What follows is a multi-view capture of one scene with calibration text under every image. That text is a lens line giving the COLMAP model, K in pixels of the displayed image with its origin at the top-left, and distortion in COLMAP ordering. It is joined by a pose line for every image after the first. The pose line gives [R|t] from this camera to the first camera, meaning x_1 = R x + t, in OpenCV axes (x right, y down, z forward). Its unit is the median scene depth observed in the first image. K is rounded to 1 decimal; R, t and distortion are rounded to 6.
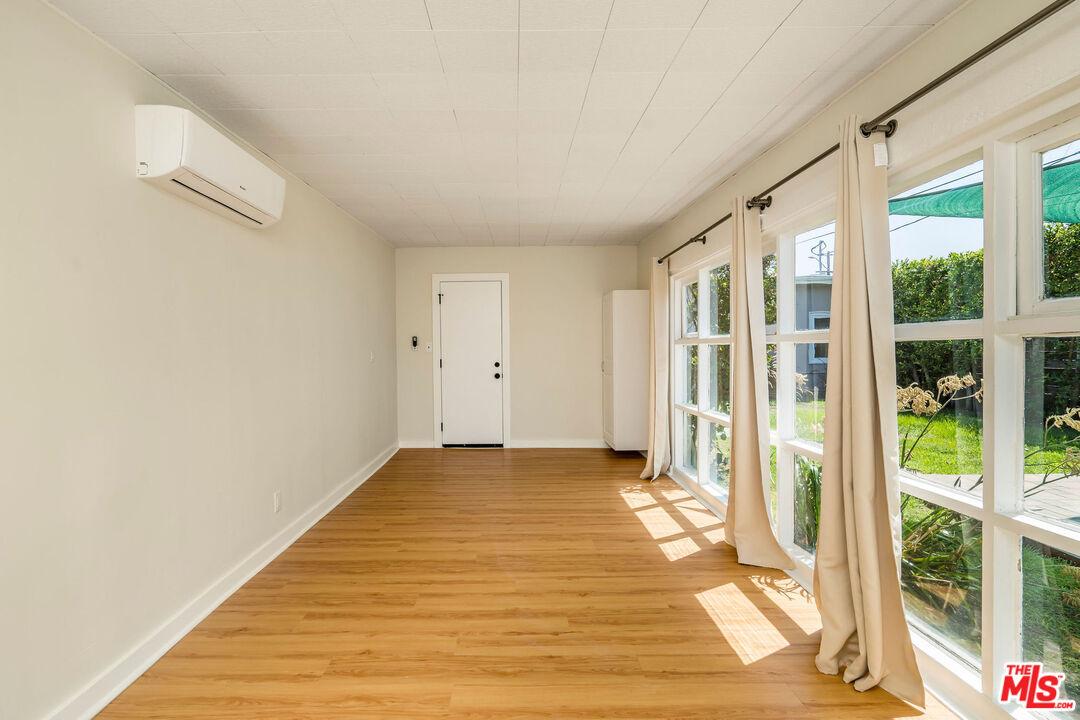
lens RADIAL K [[495.3, 0, 535.1], [0, 495.3, 356.9], [0, 0, 1]] dist [0.002417, 0.000545]
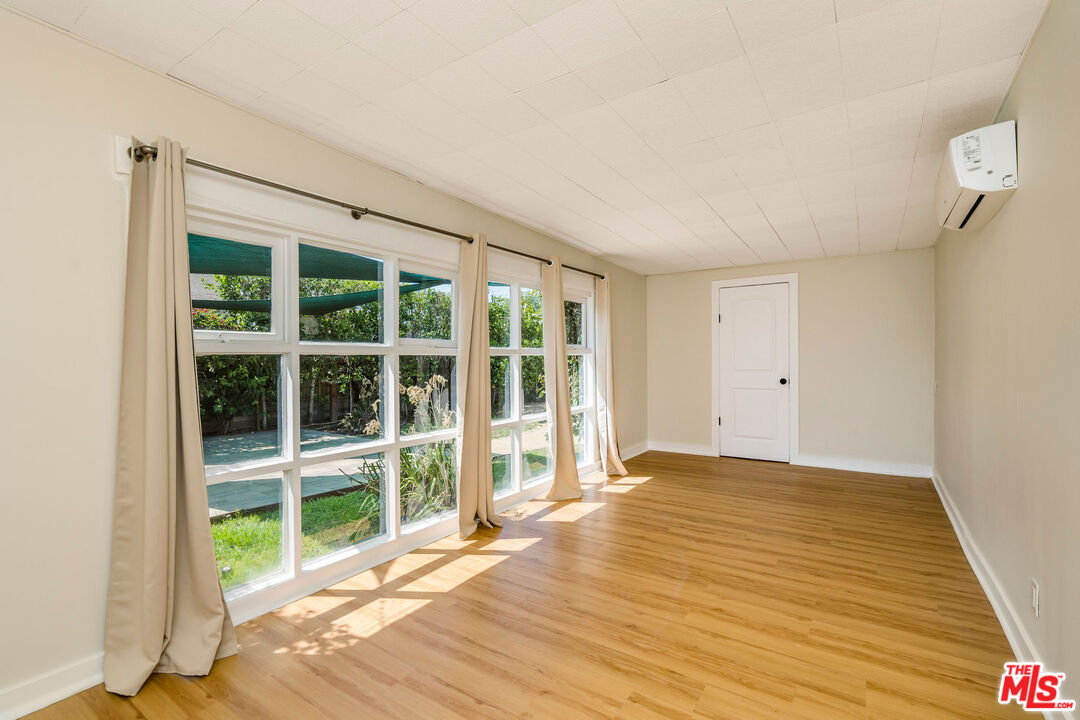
lens RADIAL K [[490.9, 0, 526.3], [0, 490.9, 356.2], [0, 0, 1]] dist [-0.000958, 0.000343]
pose [[-0.789895, 0.020917, 0.612885, -0.440427], [0.026333, 0.999653, -0.000179, -0.021698], [-0.612676, 0.015998, -0.790172, 2.032204]]
